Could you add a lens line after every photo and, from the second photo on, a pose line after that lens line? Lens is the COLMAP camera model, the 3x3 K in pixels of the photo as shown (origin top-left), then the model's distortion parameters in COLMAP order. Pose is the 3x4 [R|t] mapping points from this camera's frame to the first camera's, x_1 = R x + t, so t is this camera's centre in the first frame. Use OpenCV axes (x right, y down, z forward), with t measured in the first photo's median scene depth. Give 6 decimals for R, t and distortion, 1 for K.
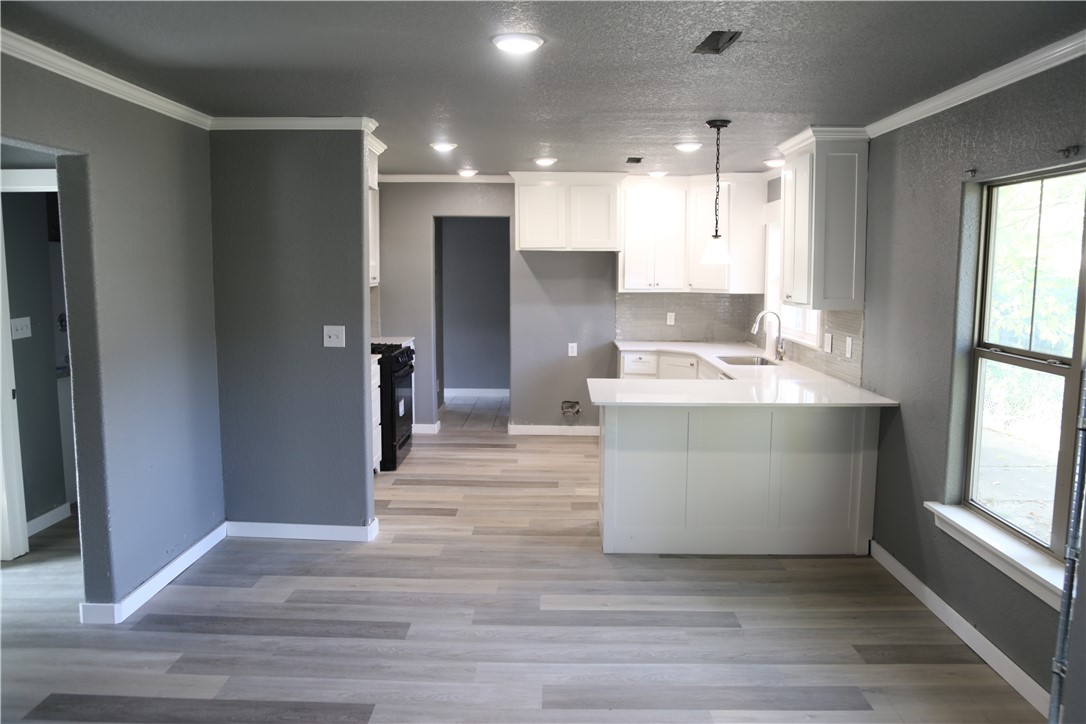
lens RADIAL K [[824.1, 0, 543.0], [0, 824.1, 362.0], [0, 0, 1]] dist [-0.059941, 0.010313]
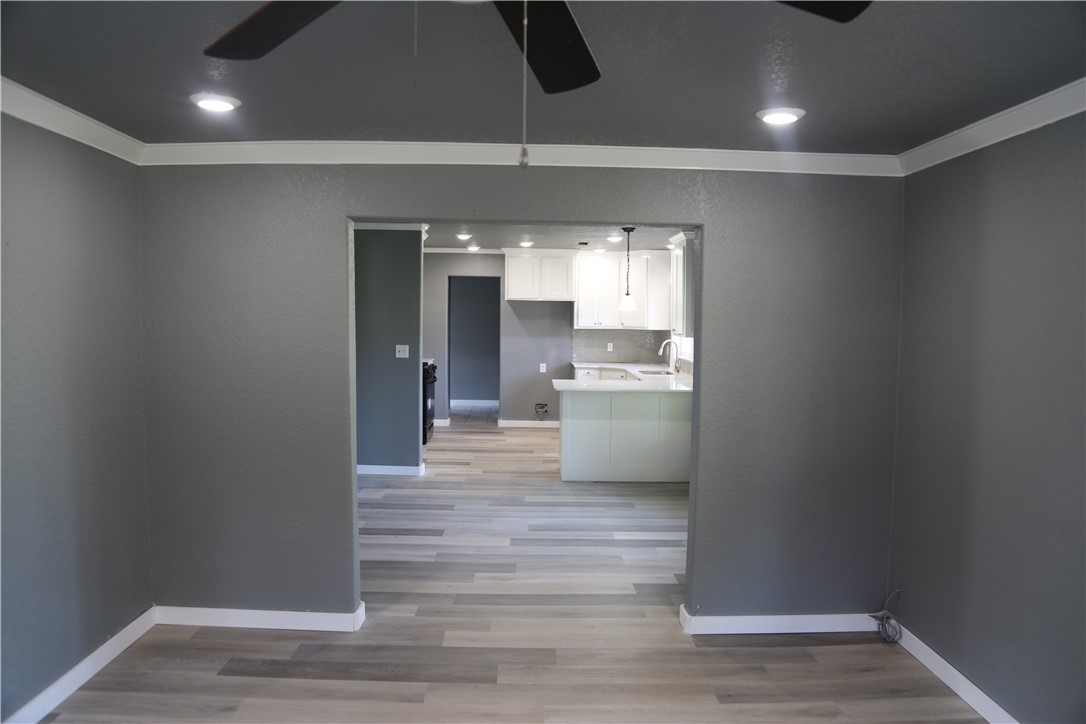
lens RADIAL K [[773.8, 0, 543.0], [0, 773.8, 362.0], [0, 0, 1]] dist [-0.060153, 0.002639]
pose [[0.999266, 0.005394, 0.037919, -0.025741], [-0.003537, 0.998798, -0.048884, 0.066847], [-0.038137, 0.048714, 0.998084, -0.590357]]
